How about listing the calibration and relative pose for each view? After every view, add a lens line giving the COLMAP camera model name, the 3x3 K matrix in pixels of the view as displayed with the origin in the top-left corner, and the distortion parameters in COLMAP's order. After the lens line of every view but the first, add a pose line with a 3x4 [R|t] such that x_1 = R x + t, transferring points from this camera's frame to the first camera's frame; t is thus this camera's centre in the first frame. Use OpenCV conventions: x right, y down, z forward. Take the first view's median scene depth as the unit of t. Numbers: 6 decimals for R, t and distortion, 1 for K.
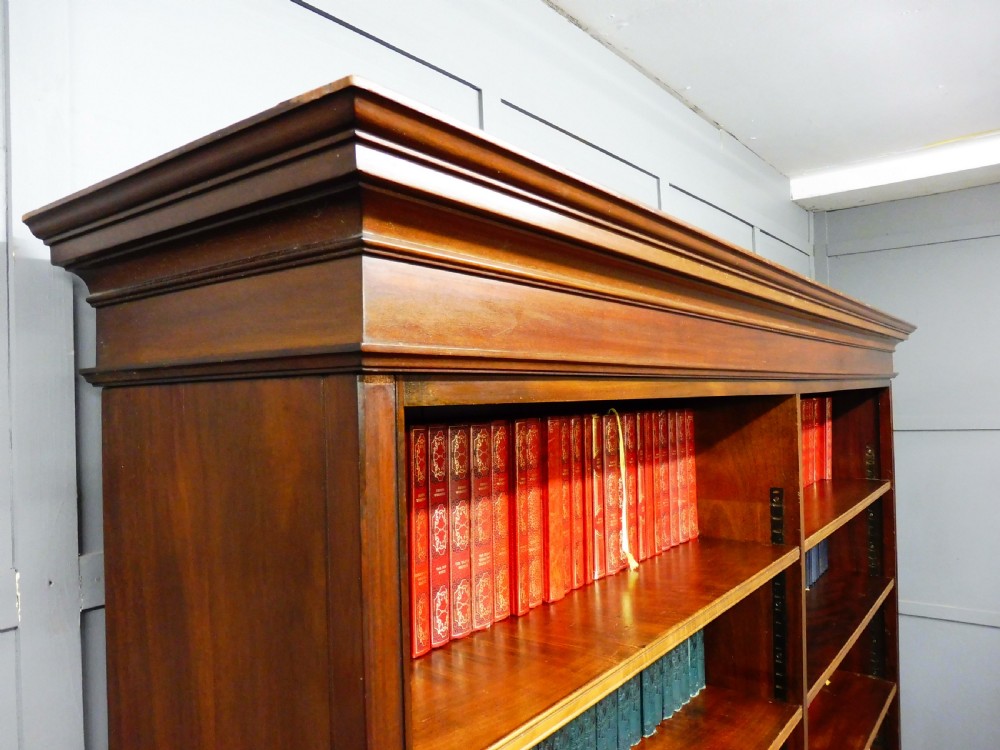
lens RADIAL K [[709.8, 0, 500.0], [0, 709.8, 375.0], [0, 0, 1]] dist [-0.006814, -0.001672]
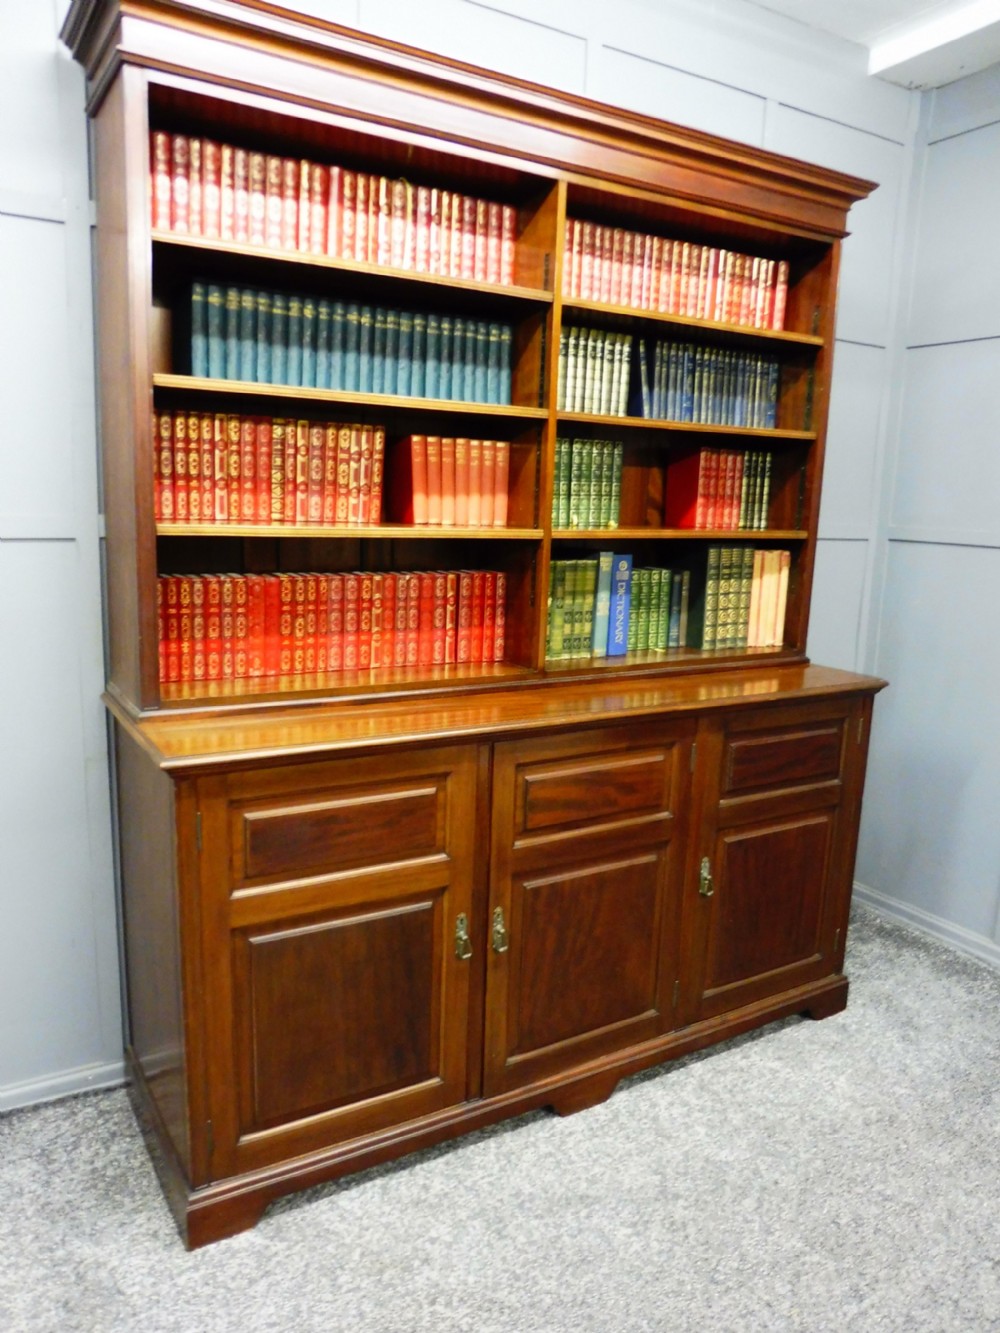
lens RADIAL K [[969.7, 0, 500.0], [0, 969.7, 666.5], [0, 0, 1]] dist [-0.034708, -0.002736]
pose [[0.929230, 0.119371, -0.349689, 1.281339], [-0.046599, 0.976682, 0.209575, 0.676299], [0.366552, -0.178448, 0.913124, -1.101082]]
